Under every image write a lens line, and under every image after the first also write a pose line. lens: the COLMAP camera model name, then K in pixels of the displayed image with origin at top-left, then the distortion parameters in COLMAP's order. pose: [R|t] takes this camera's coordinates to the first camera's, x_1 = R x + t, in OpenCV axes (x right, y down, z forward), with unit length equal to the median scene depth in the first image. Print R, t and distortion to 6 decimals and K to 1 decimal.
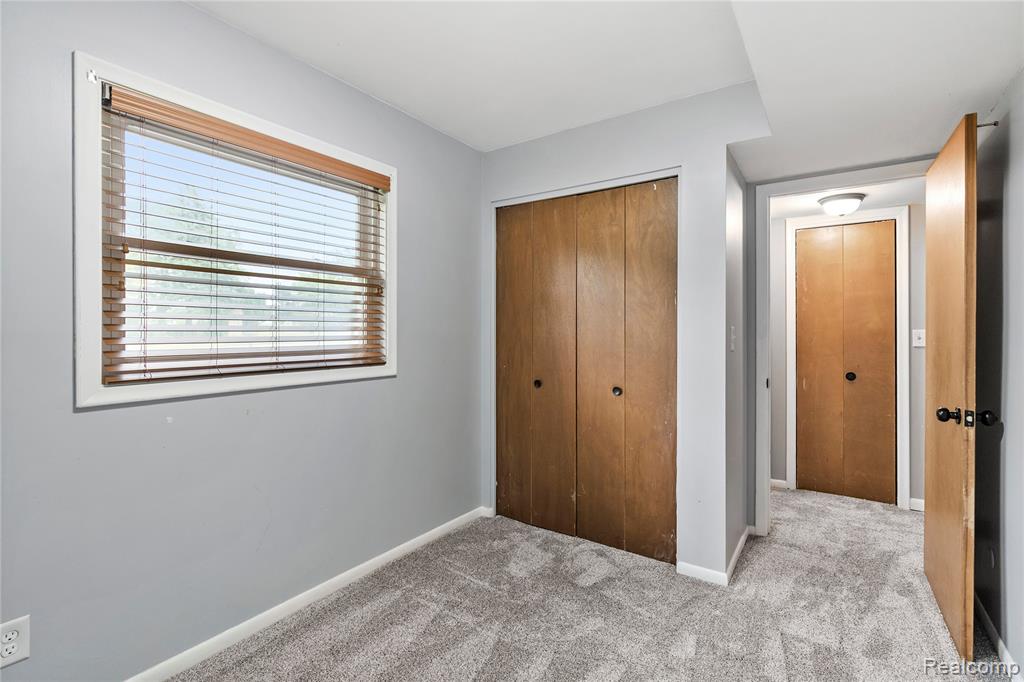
lens RADIAL K [[461.3, 0, 511.9], [0, 461.3, 340.8], [0, 0, 1]] dist [-0.005580, 0.002213]
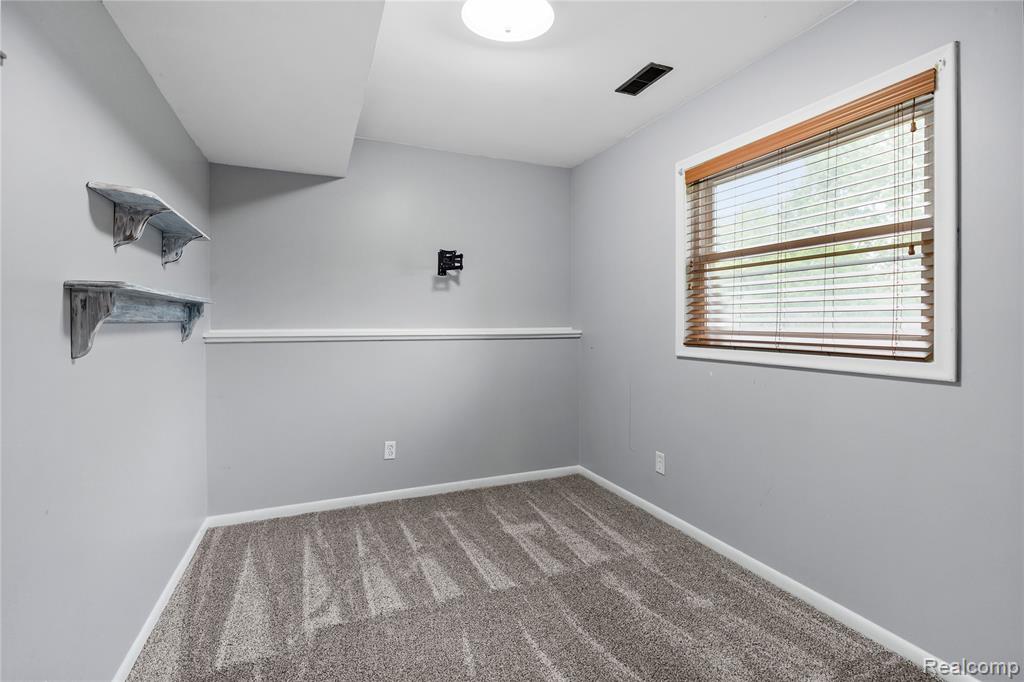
lens RADIAL K [[461.3, 0, 506.2], [0, 461.3, 314.0], [0, 0, 1]] dist [-0.005580, 0.002213]
pose [[-0.535007, 0.002125, -0.844845, 0.730233], [-0.000621, 0.999996, 0.002908, -0.020981], [0.844847, 0.002080, -0.535004, 1.045082]]
